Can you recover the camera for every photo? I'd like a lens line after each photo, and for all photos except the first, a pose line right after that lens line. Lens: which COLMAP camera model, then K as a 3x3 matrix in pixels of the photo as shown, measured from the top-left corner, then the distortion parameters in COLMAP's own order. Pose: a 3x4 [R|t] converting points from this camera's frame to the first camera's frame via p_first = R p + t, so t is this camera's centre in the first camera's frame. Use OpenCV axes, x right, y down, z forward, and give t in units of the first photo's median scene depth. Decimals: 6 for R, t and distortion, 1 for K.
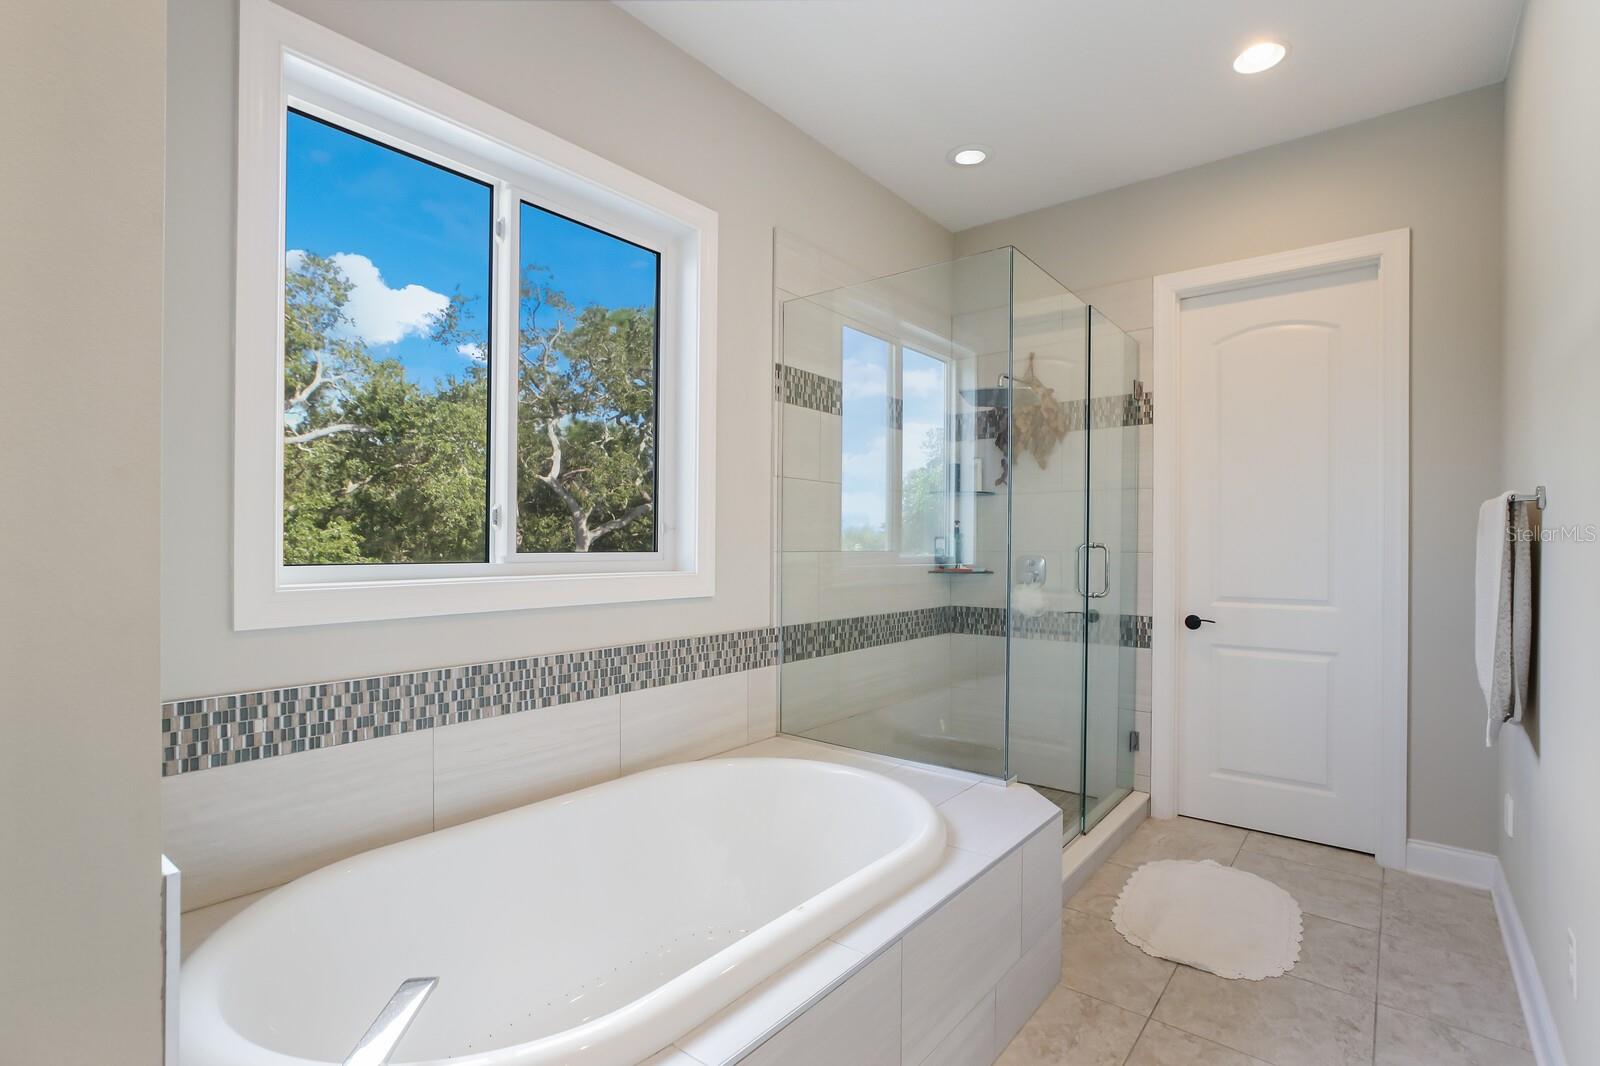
lens RADIAL K [[768.0, 0, 770.8], [0, 768.0, 546.4], [0, 0, 1]] dist [-0.036600, 0.014568]
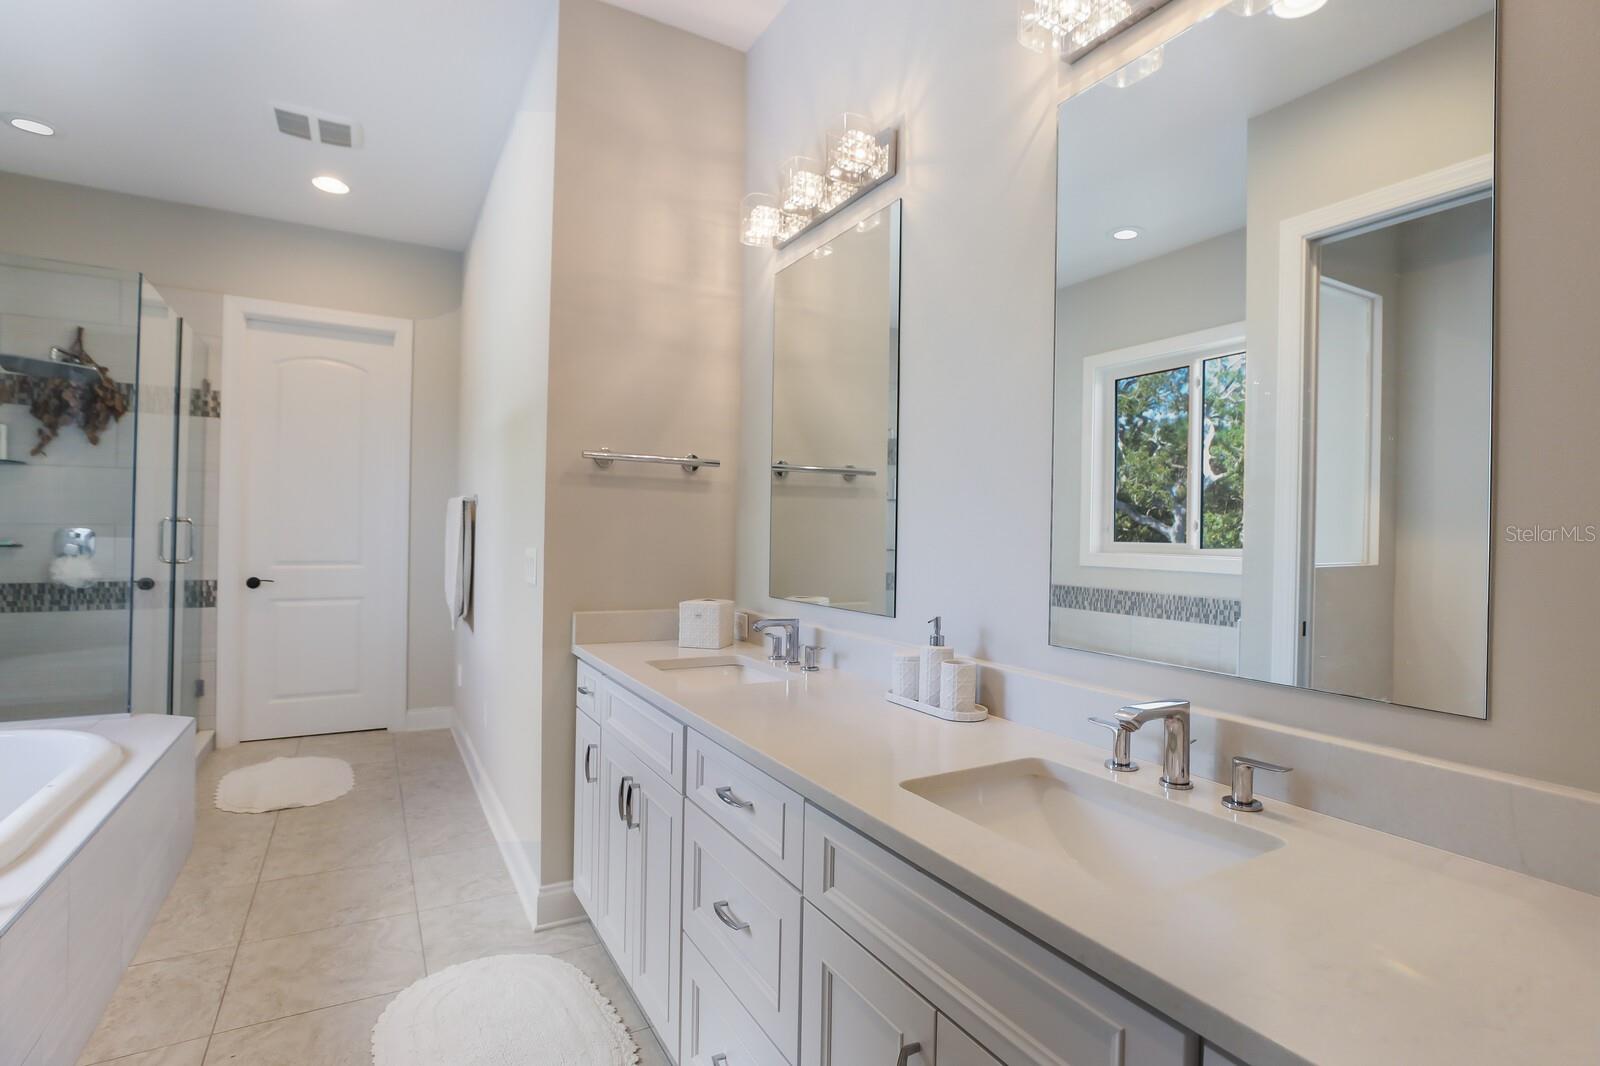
lens RADIAL K [[775.0, 0, 819.1], [0, 775.0, 530.0], [0, 0, 1]] dist [-0.001066, 0.001626]
pose [[0.345651, 0.001030, 0.938363, -0.315720], [-0.012345, 0.999918, 0.003450, -0.001950], [-0.938282, -0.012777, 0.345635, -0.303813]]
